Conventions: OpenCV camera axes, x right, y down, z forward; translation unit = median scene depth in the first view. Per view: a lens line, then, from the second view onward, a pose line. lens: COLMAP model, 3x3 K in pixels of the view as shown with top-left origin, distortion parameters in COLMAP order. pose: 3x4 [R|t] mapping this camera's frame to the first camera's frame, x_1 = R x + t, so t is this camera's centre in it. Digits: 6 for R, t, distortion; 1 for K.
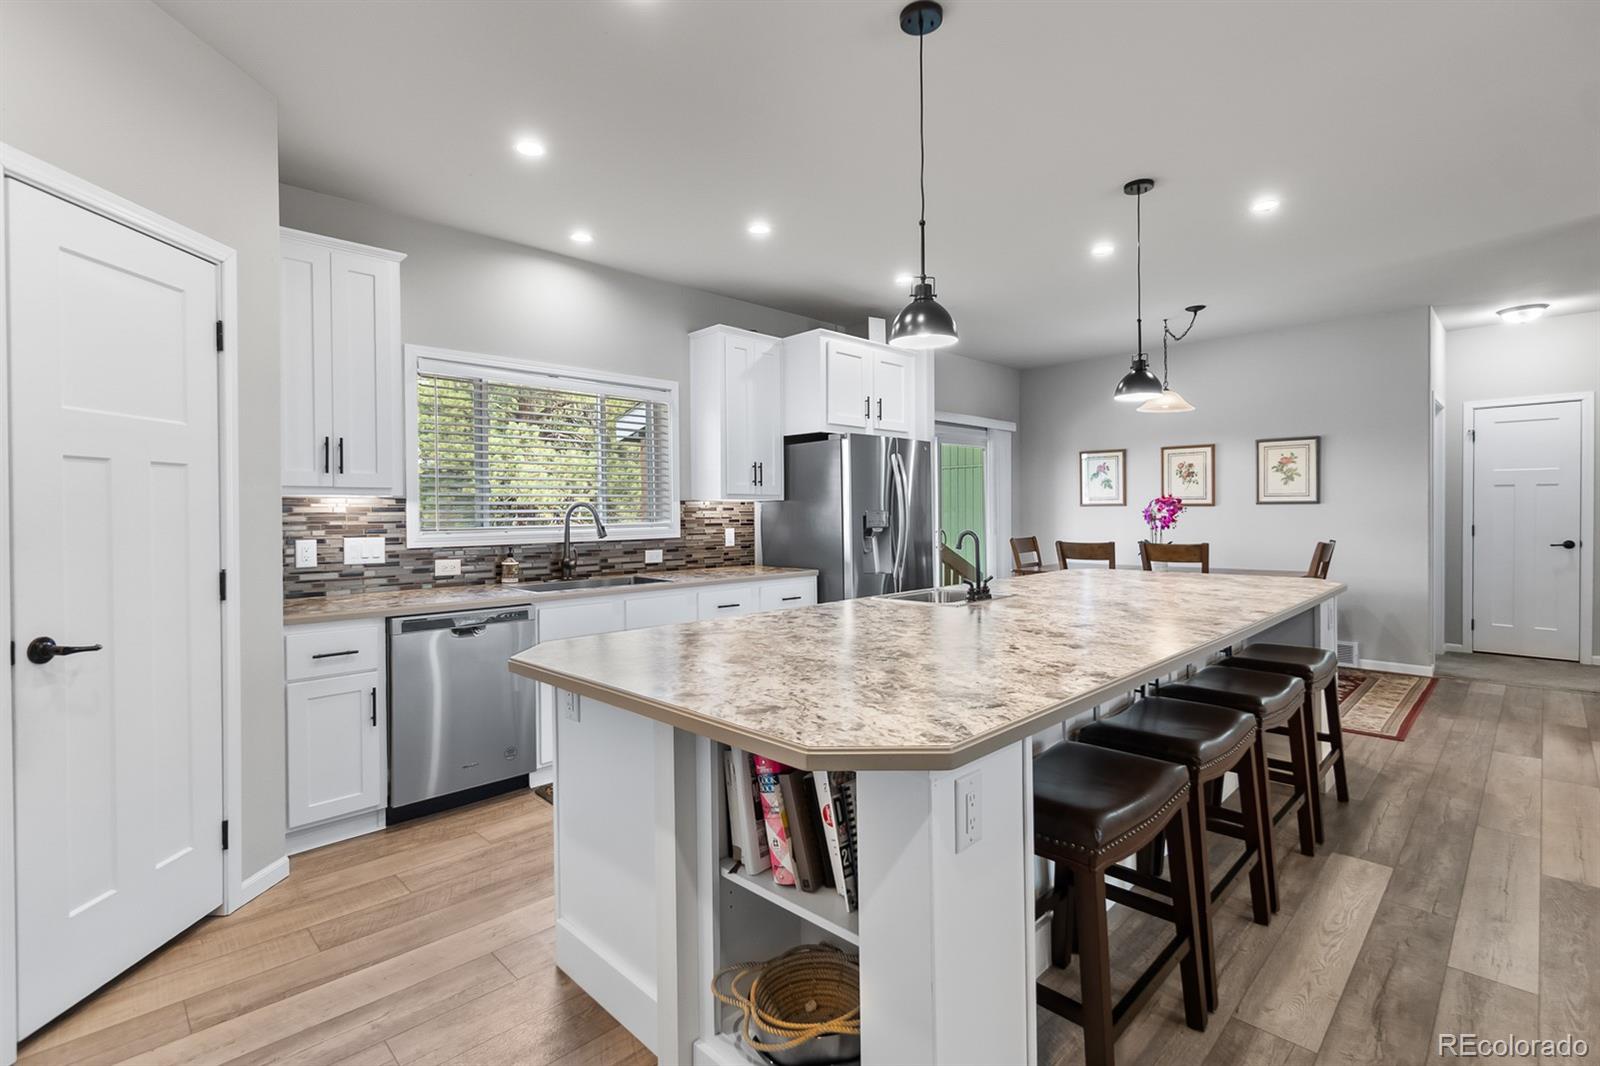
lens RADIAL K [[731.4, 0, 793.3], [0, 731.4, 520.7], [0, 0, 1]] dist [0.001021, 0.000155]
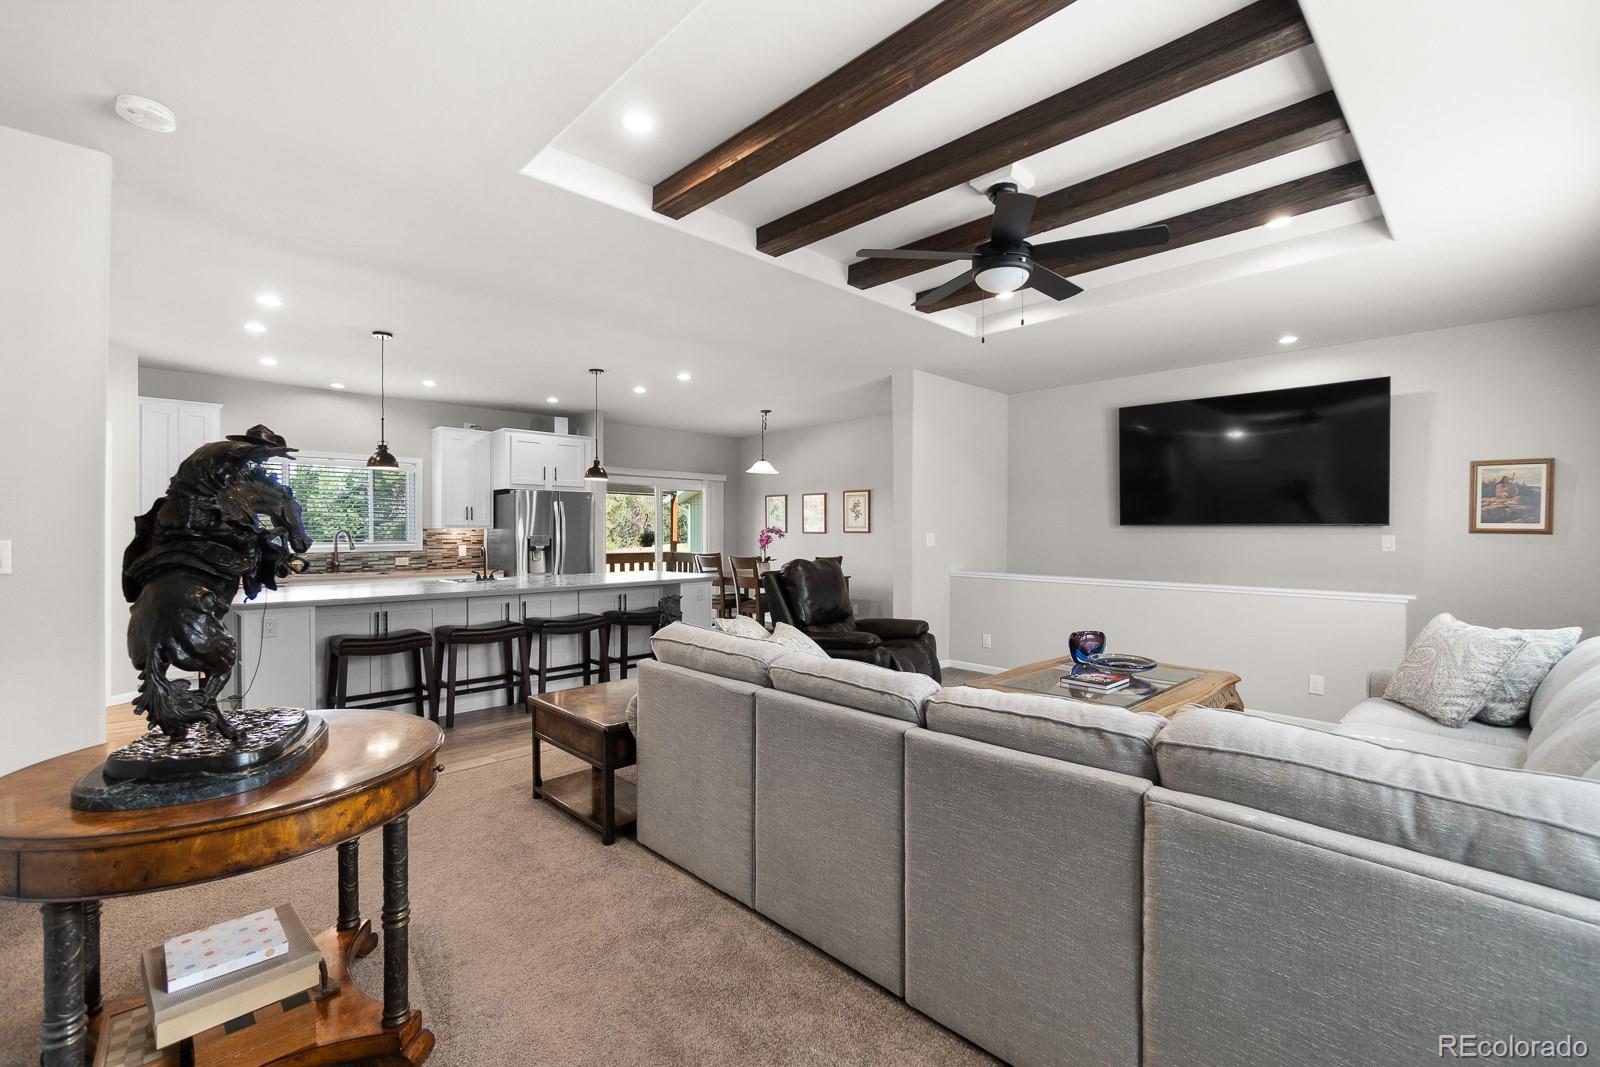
lens RADIAL K [[693.2, 0, 801.2], [0, 693.2, 534.9], [0, 0, 1]] dist [-0.001581, -0.000165]
pose [[0.999896, 0.008622, -0.011554, 0.702120], [-0.008708, 0.999935, -0.007412, -0.008373], [0.011490, 0.007511, 0.999906, -0.564870]]
